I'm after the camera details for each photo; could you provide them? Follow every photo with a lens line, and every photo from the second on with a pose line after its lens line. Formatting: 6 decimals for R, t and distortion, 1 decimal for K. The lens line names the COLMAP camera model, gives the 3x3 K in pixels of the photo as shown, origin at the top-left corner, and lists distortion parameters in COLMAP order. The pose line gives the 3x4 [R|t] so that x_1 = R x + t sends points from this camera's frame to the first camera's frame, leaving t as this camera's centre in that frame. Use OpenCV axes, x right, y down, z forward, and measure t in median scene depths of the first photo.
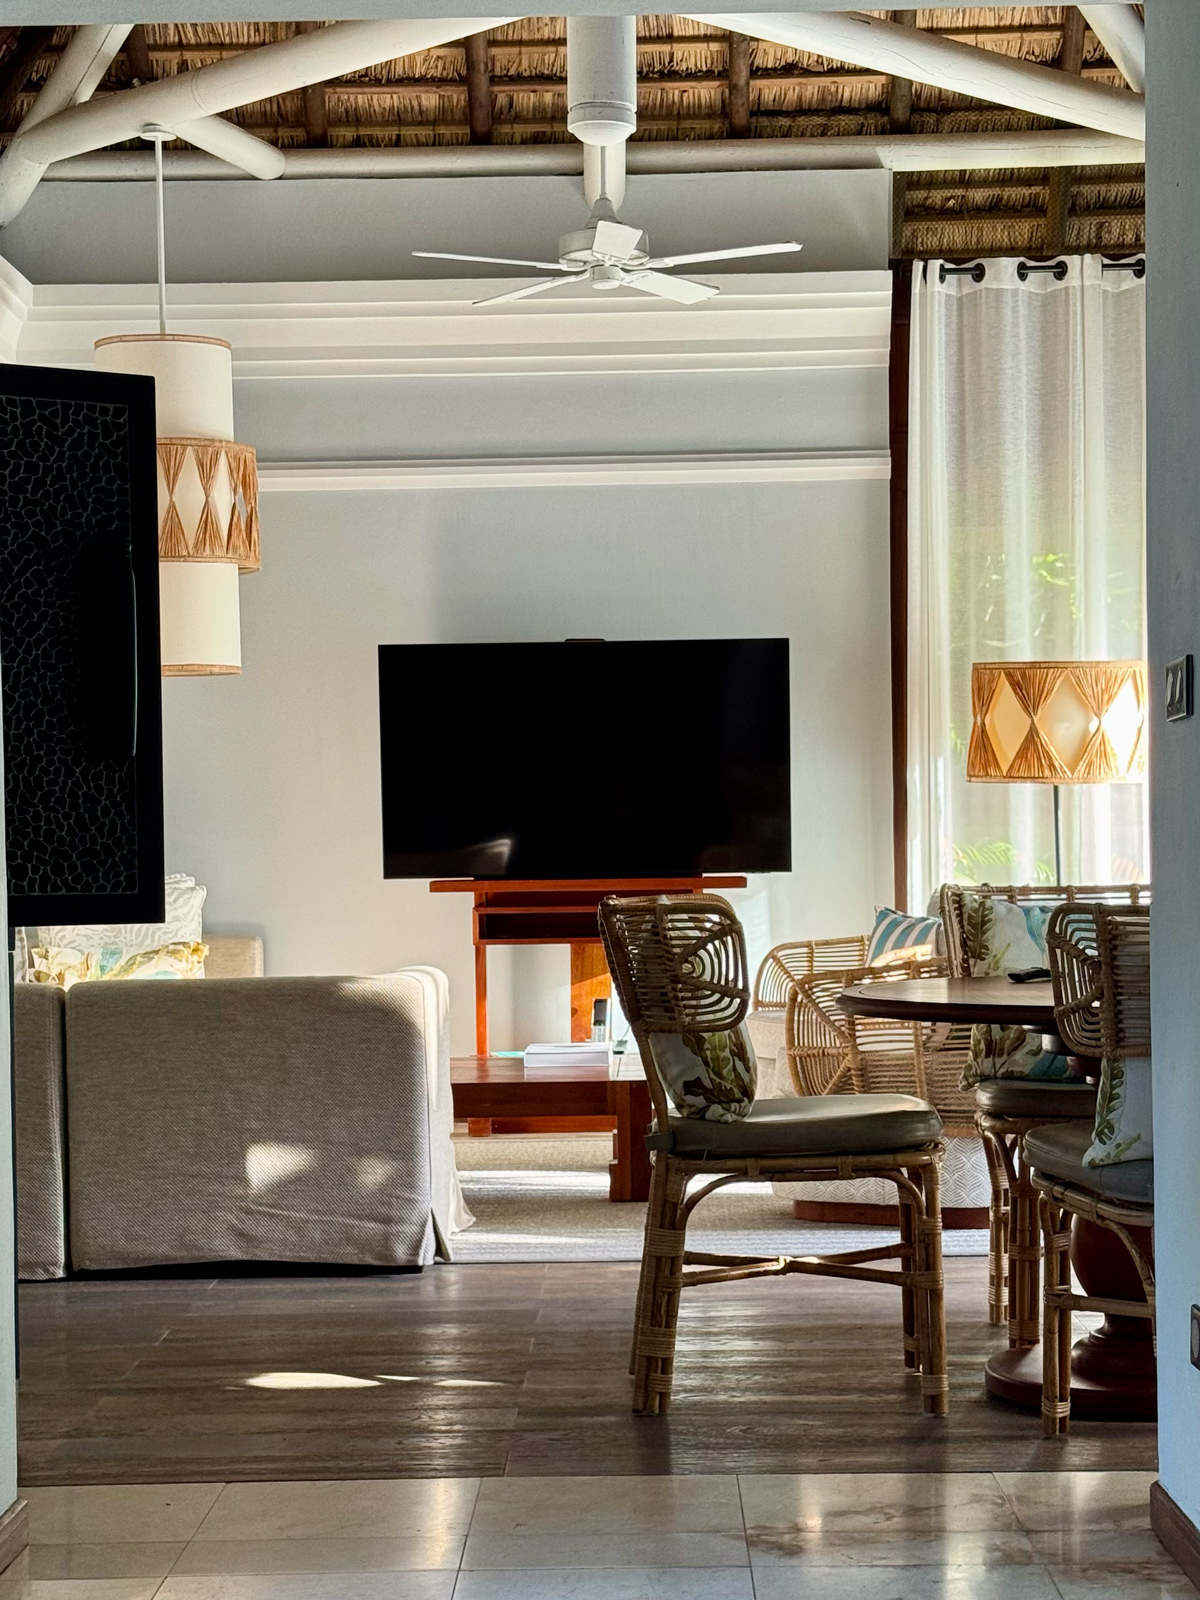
lens RADIAL K [[2947.7, 0, 634.6], [0, 2947.7, 925.3], [0, 0, 1]] dist [0.152183, -0.008888]
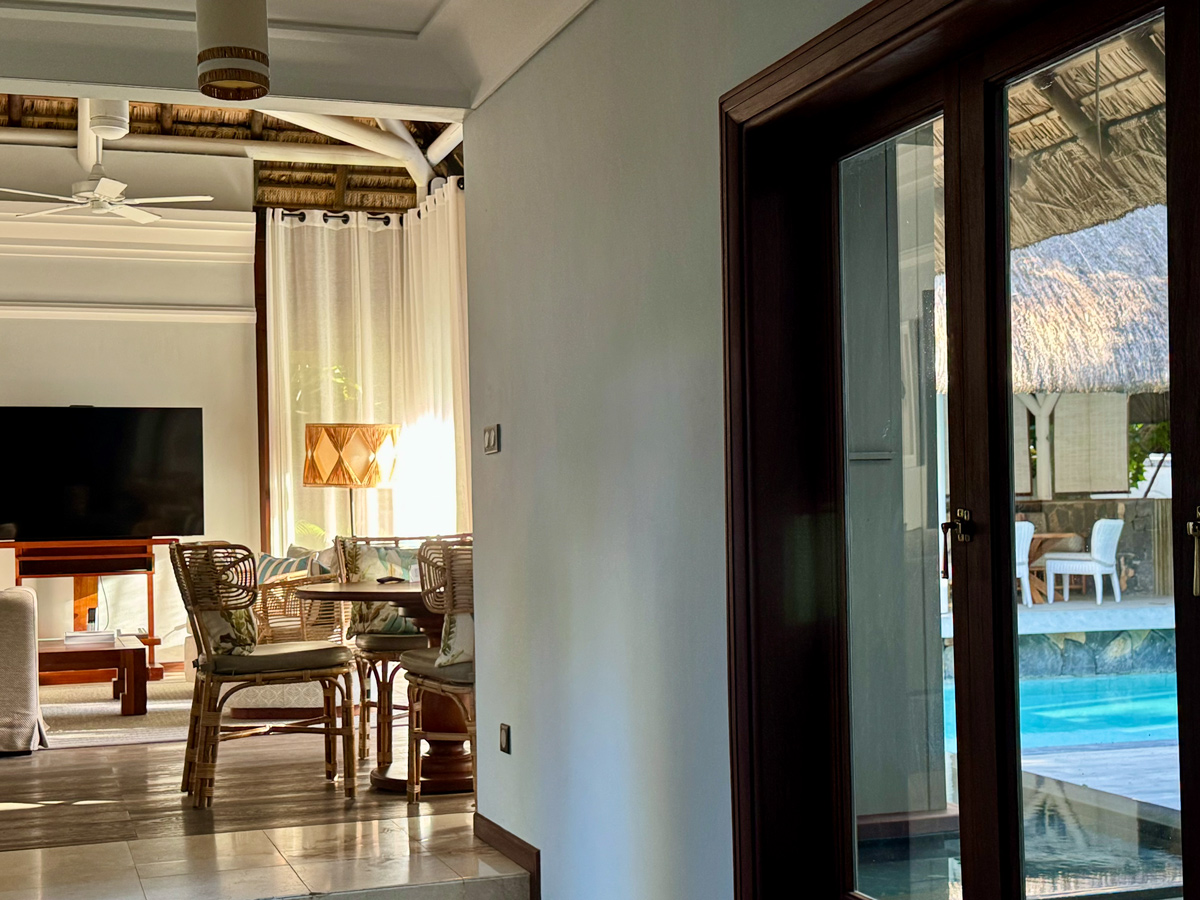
lens RADIAL K [[1698.1, 0, 599.5], [0, 1698.1, 507.9], [0, 0, 1]] dist [0.193224, -0.389116]
pose [[0.946526, -0.000321, 0.322629, -0.057440], [0.012861, 0.999242, -0.036738, 0.006886], [-0.322373, 0.038923, 0.945812, -0.080379]]
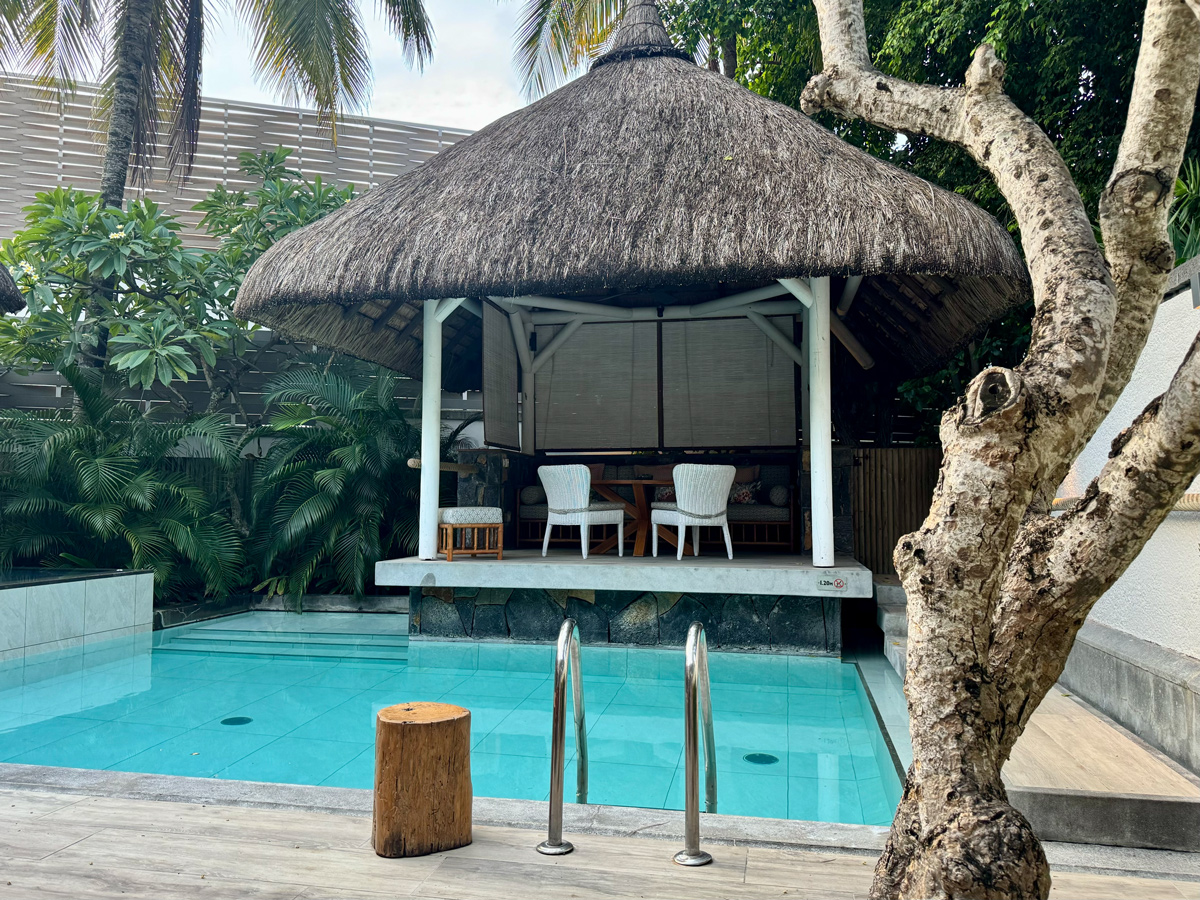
lens RADIAL K [[955.2, 0, 579.1], [0, 955.2, 443.7], [0, 0, 1]] dist [0.078685, -0.101729]
pose [[0.977237, 0.009420, -0.211941, 0.978519], [-0.027980, 0.996010, -0.084746, 0.017122], [0.210297, 0.088747, 0.973601, 0.507362]]
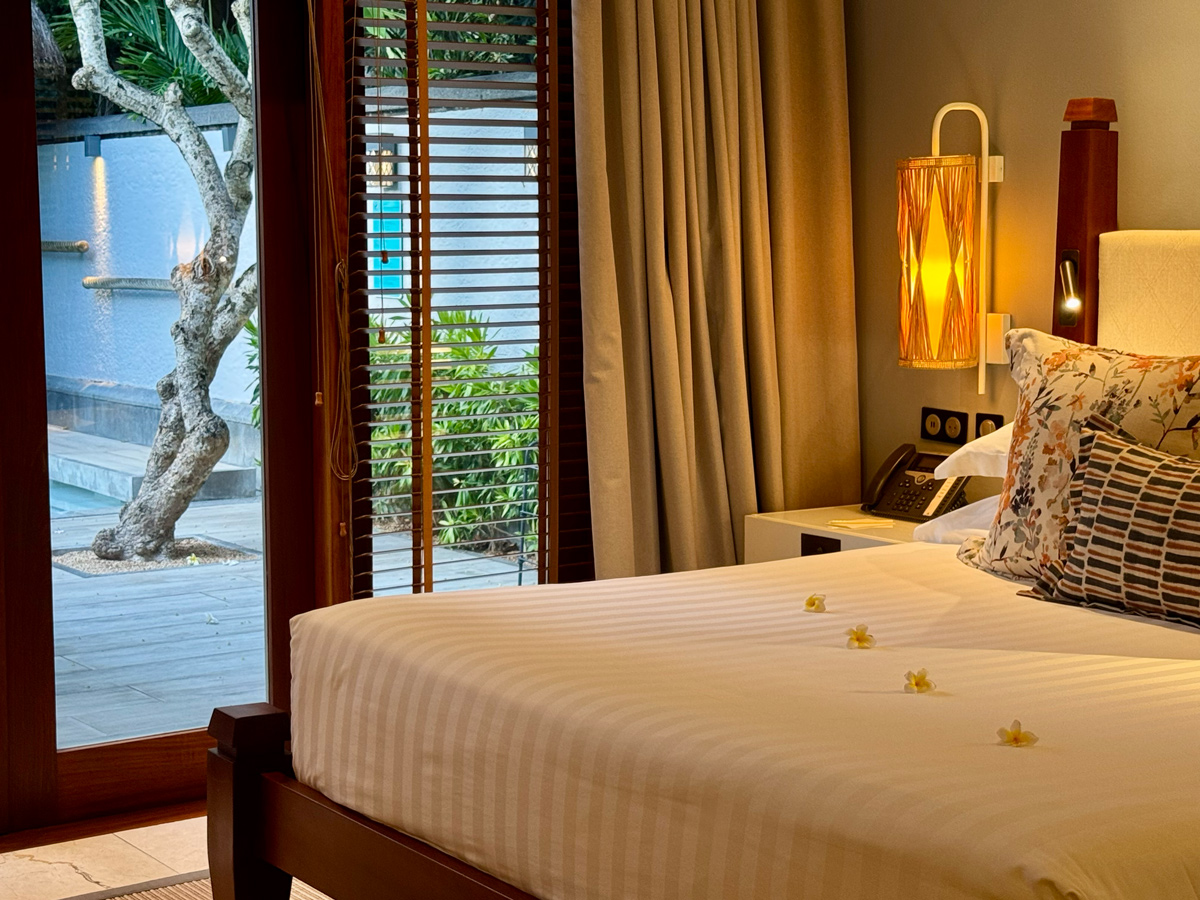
lens RADIAL K [[2210.8, 0, 600.0], [0, 2210.8, 450.0], [0, 0, 1]] dist [0.152183, -0.008888]
pose [[0.830207, -0.040166, 0.556006, 0.611396], [0.002838, 0.997692, 0.067836, 0.007491], [-0.557448, -0.054741, 0.828406, -0.227412]]
